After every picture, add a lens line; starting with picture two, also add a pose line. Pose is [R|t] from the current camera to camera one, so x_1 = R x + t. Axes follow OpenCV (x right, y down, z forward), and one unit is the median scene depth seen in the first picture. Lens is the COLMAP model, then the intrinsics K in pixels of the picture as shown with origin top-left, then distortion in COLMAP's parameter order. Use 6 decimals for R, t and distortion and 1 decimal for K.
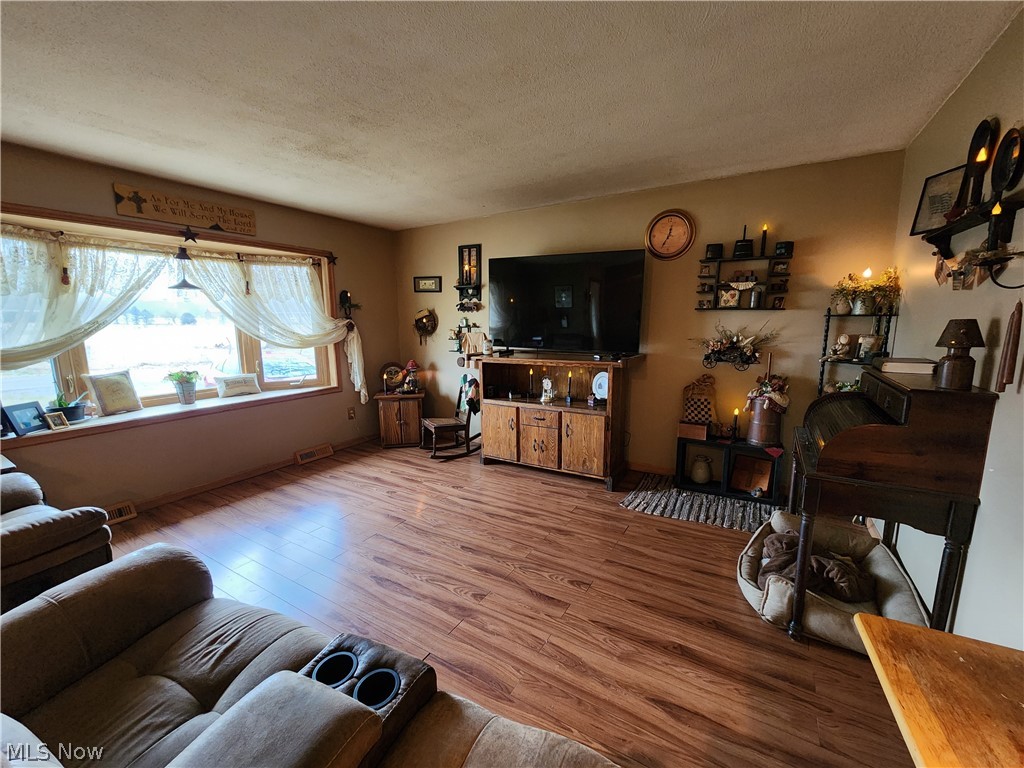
lens RADIAL K [[413.5, 0, 507.7], [0, 413.5, 389.8], [0, 0, 1]] dist [0.001264, 0.000184]
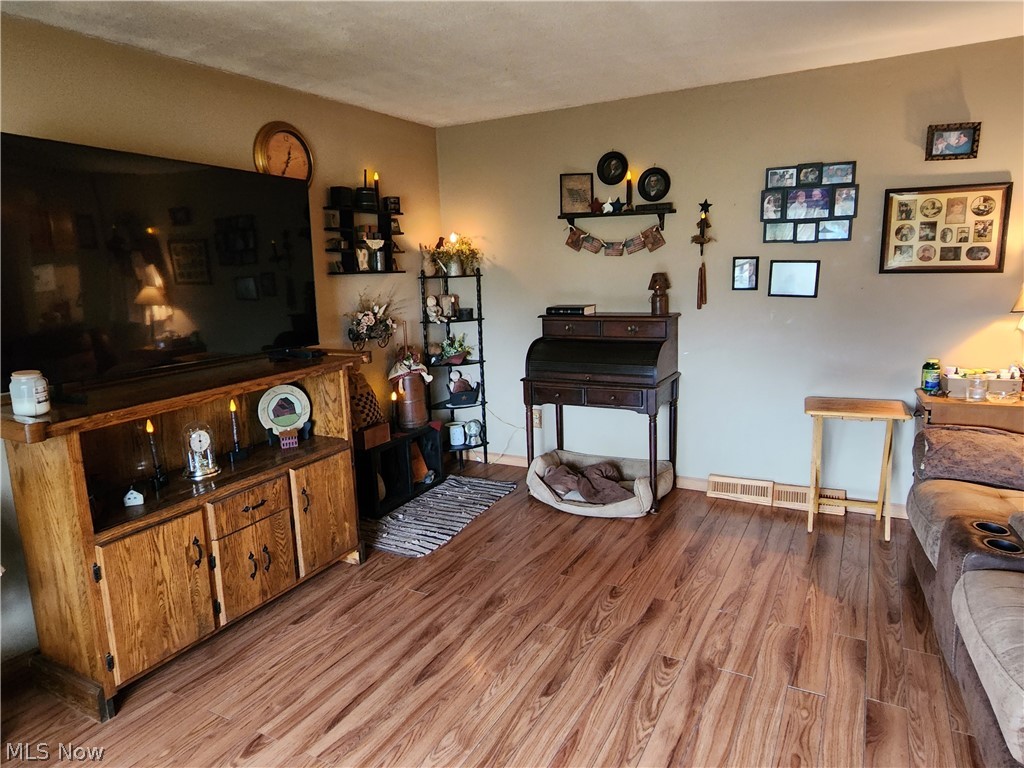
lens RADIAL K [[652.4, 0, 509.3], [0, 652.4, 378.3], [0, 0, 1]] dist [-0.002100, 0.000979]
pose [[-0.036102, -0.166077, 0.985452, -0.800933], [0.212367, 0.962297, 0.169955, -0.168467], [-0.976523, 0.215413, 0.000528, 0.846850]]
